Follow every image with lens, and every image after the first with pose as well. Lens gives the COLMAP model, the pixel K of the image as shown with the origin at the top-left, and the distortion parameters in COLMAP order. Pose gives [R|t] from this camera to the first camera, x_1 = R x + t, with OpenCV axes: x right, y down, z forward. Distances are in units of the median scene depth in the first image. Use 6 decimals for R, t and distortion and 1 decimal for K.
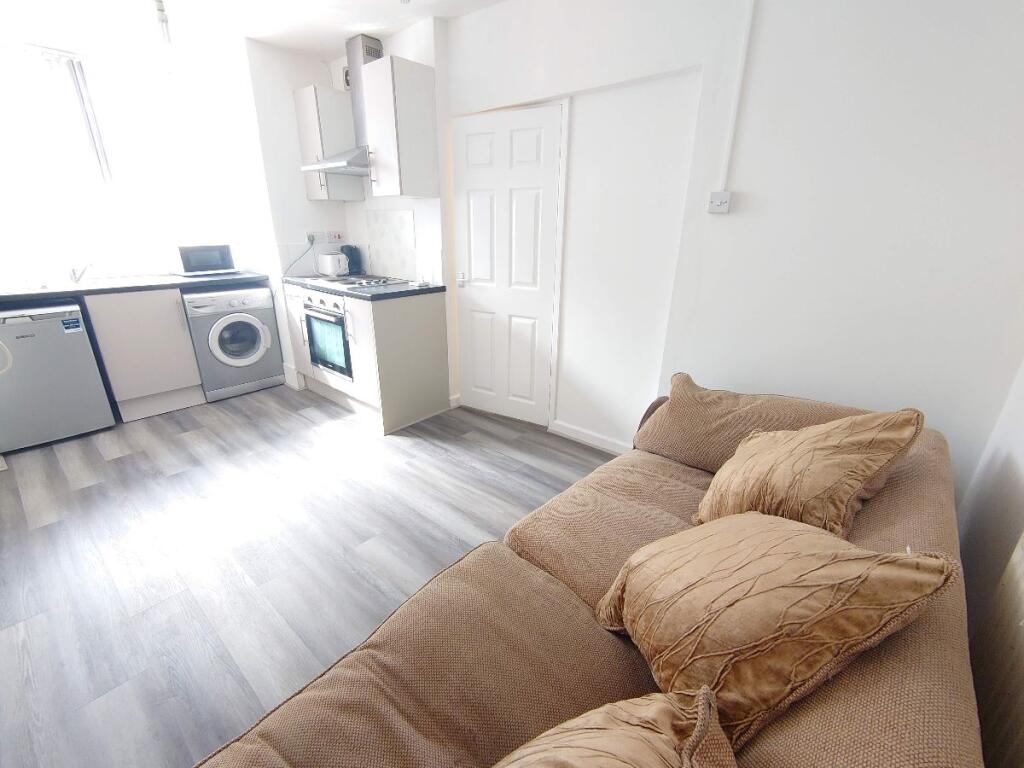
lens RADIAL K [[440.1, 0, 510.9], [0, 440.1, 385.7], [0, 0, 1]] dist [-0.000001, -0.000744]
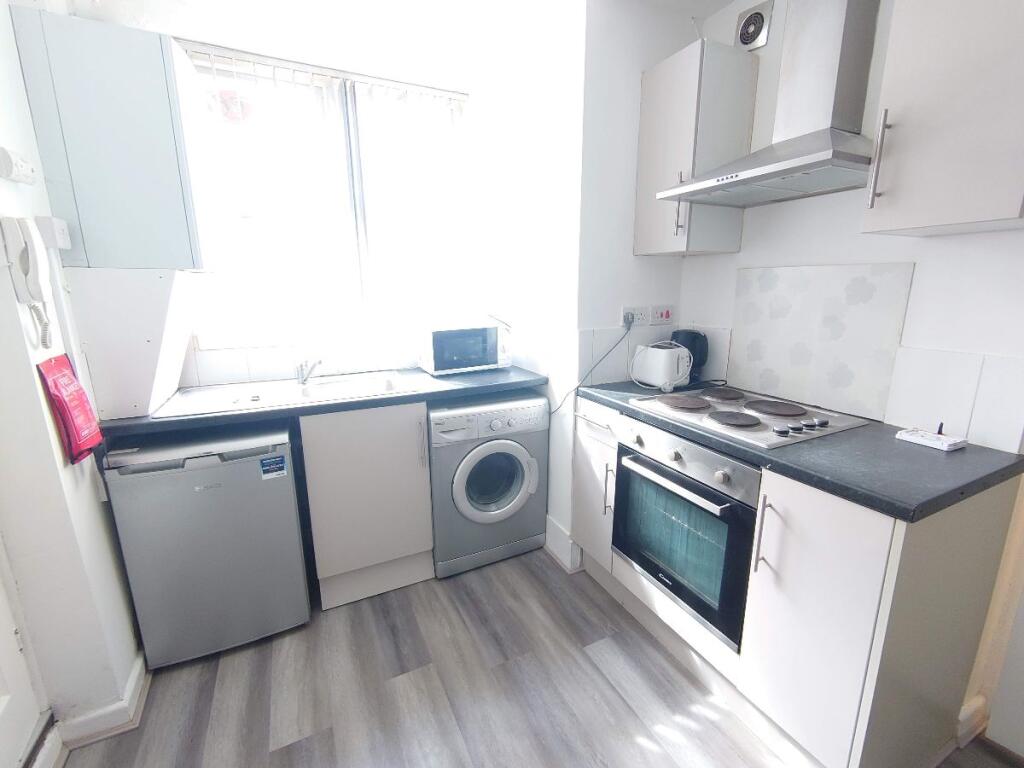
lens RADIAL K [[440.1, 0, 510.9], [0, 440.1, 385.7], [0, 0, 1]] dist [-0.000001, -0.000744]
pose [[0.918290, 0.068874, -0.389872, -0.400050], [-0.116708, 0.988085, -0.100336, -0.191286], [0.378316, 0.137639, 0.915387, 0.471300]]
